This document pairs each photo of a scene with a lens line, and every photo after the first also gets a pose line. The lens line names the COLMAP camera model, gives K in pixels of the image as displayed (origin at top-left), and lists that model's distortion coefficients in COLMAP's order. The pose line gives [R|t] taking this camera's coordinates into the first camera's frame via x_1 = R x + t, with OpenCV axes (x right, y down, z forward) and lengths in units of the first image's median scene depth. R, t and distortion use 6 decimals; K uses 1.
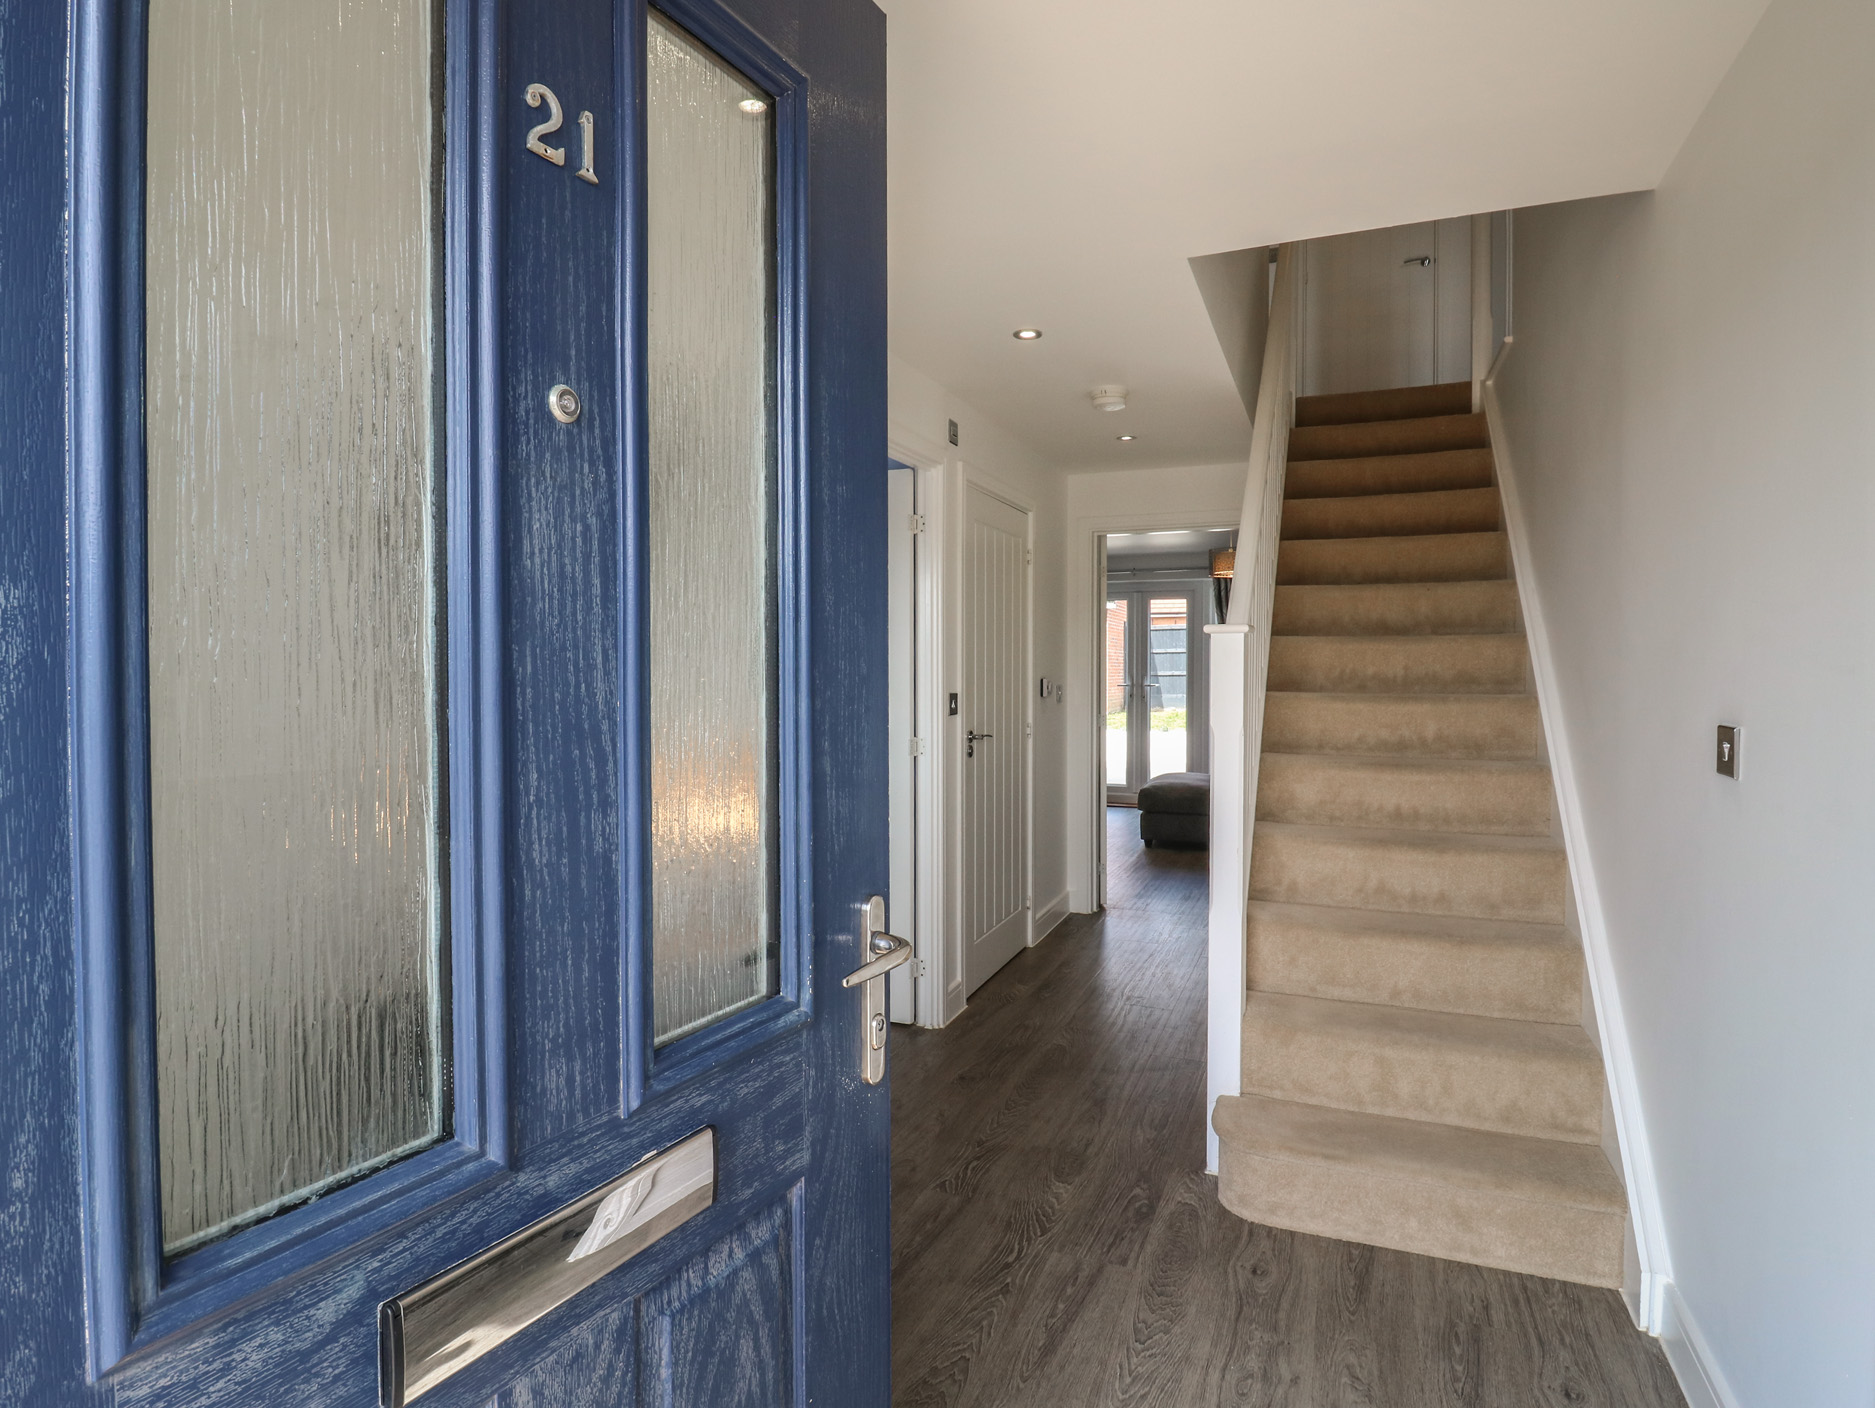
lens RADIAL K [[989.5, 0, 967.9], [0, 989.5, 701.8], [0, 0, 1]] dist [0.003983, -0.018184]
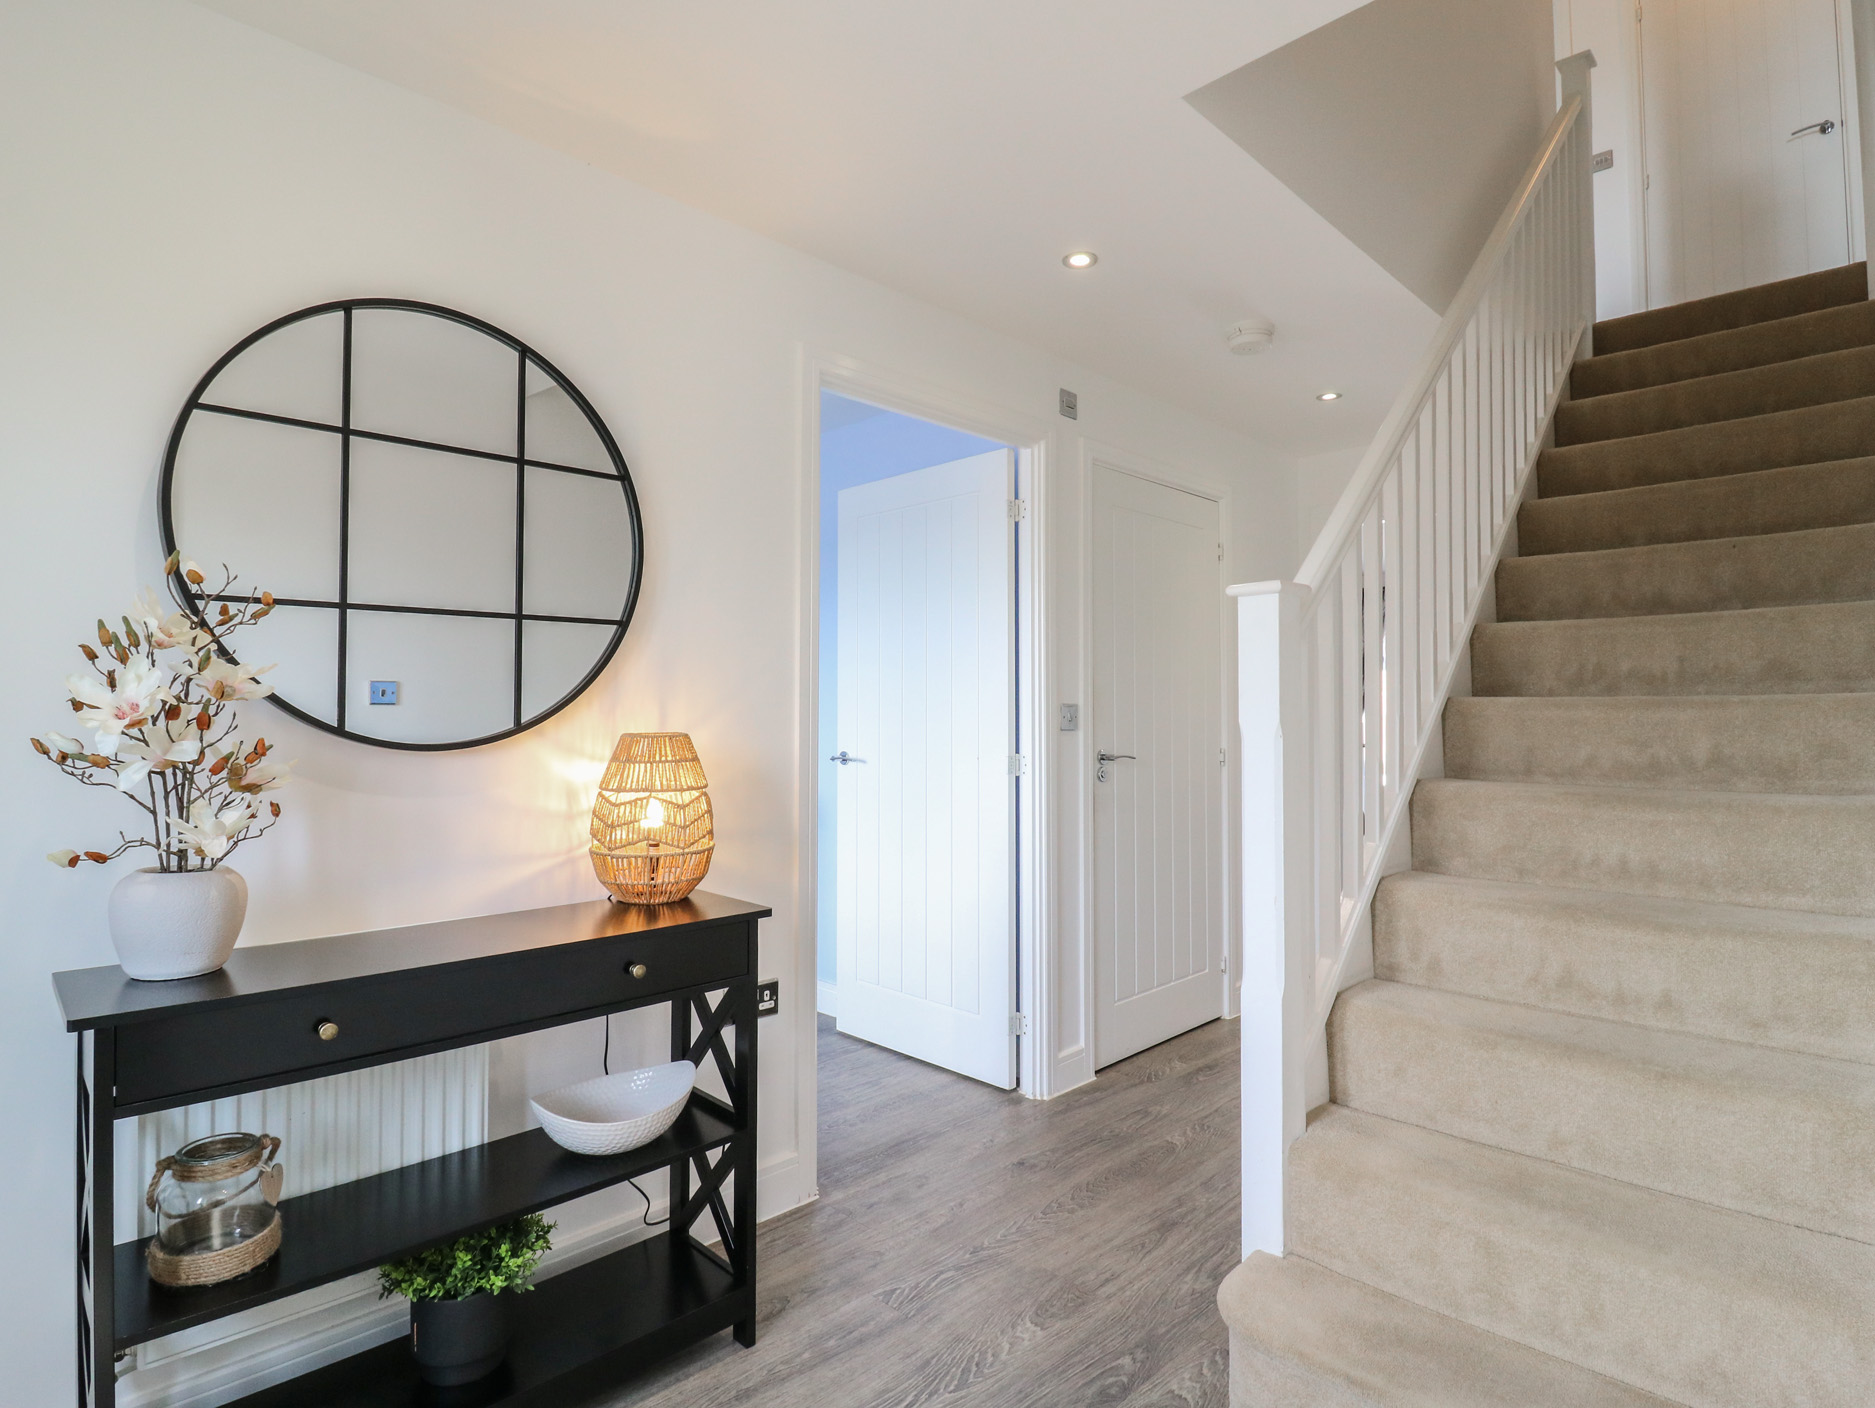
lens RADIAL K [[989.5, 0, 967.9], [0, 989.5, 701.8], [0, 0, 1]] dist [0.003983, -0.018184]
pose [[0.923722, -0.006521, -0.383008, 0.311914], [-0.012549, 0.998803, -0.047270, 0.041091], [0.382858, 0.048471, 0.922535, 0.235782]]
